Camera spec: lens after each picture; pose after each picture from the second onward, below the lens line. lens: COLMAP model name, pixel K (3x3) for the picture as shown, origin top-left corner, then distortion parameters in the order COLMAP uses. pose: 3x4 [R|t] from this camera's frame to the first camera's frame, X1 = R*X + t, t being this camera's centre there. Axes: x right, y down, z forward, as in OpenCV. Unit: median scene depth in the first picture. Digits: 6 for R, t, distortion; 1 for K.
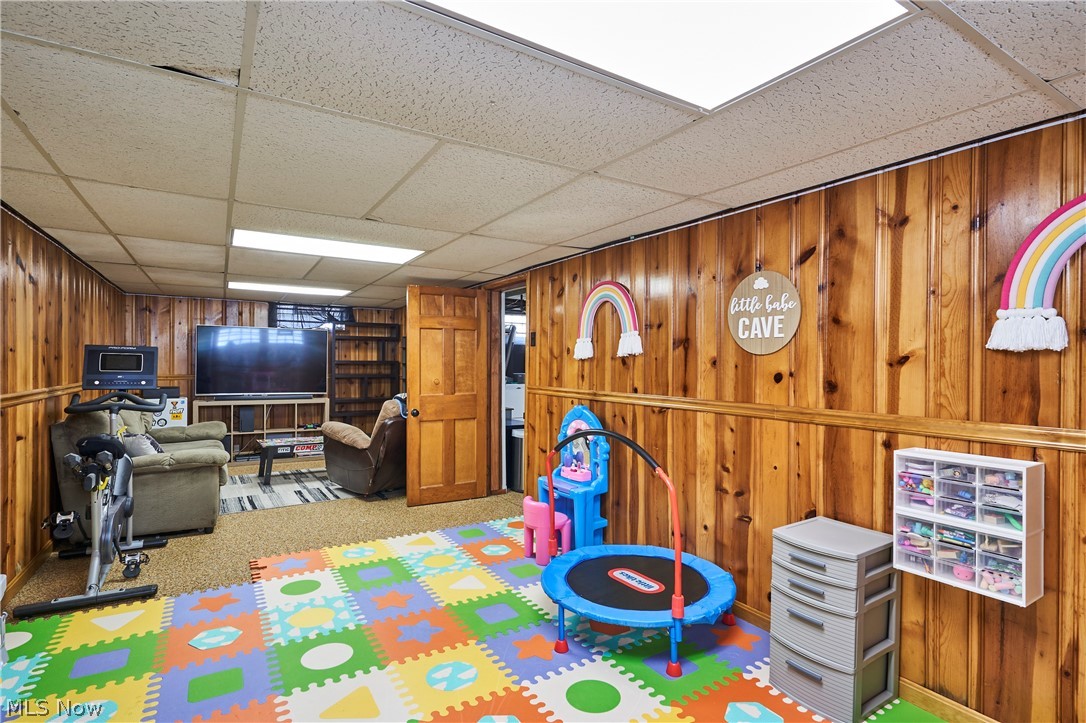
lens RADIAL K [[532.0, 0, 541.3], [0, 532.0, 366.0], [0, 0, 1]] dist [-0.000860, 0.000511]
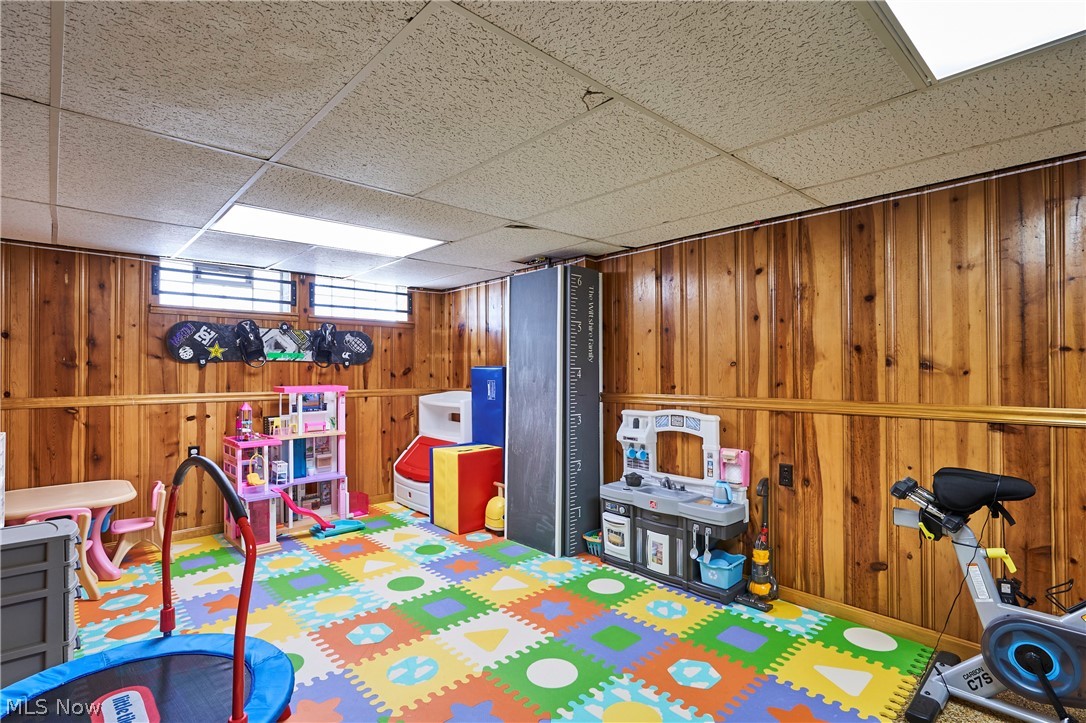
lens RADIAL K [[532.0, 0, 541.3], [0, 532.0, 366.0], [0, 0, 1]] dist [-0.000860, 0.000511]
pose [[-0.981437, -0.007165, -0.191649, -0.199273], [-0.005735, 0.999951, -0.008011, 0.005302], [0.191697, -0.006763, -0.981431, 1.950684]]
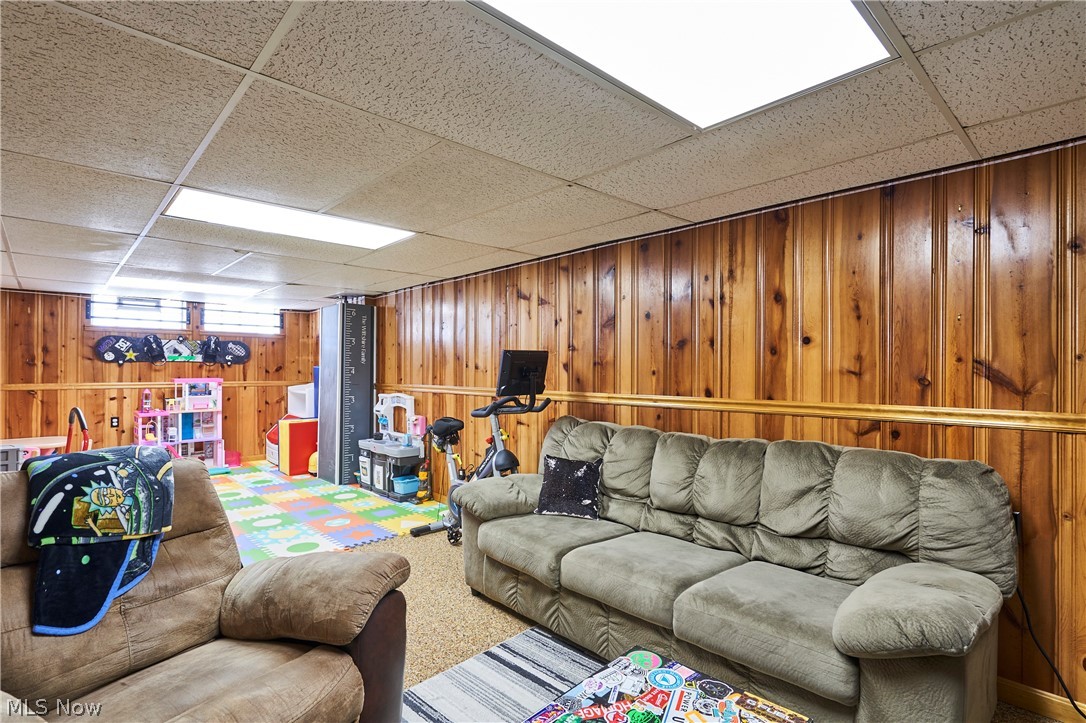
lens RADIAL K [[532.0, 0, 541.3], [0, 532.0, 366.0], [0, 0, 1]] dist [-0.000860, 0.000511]
pose [[-0.980304, -0.011766, -0.197142, -0.980744], [-0.011079, 0.999928, -0.004587, -0.007154], [0.197182, -0.002312, -0.980364, 3.052805]]
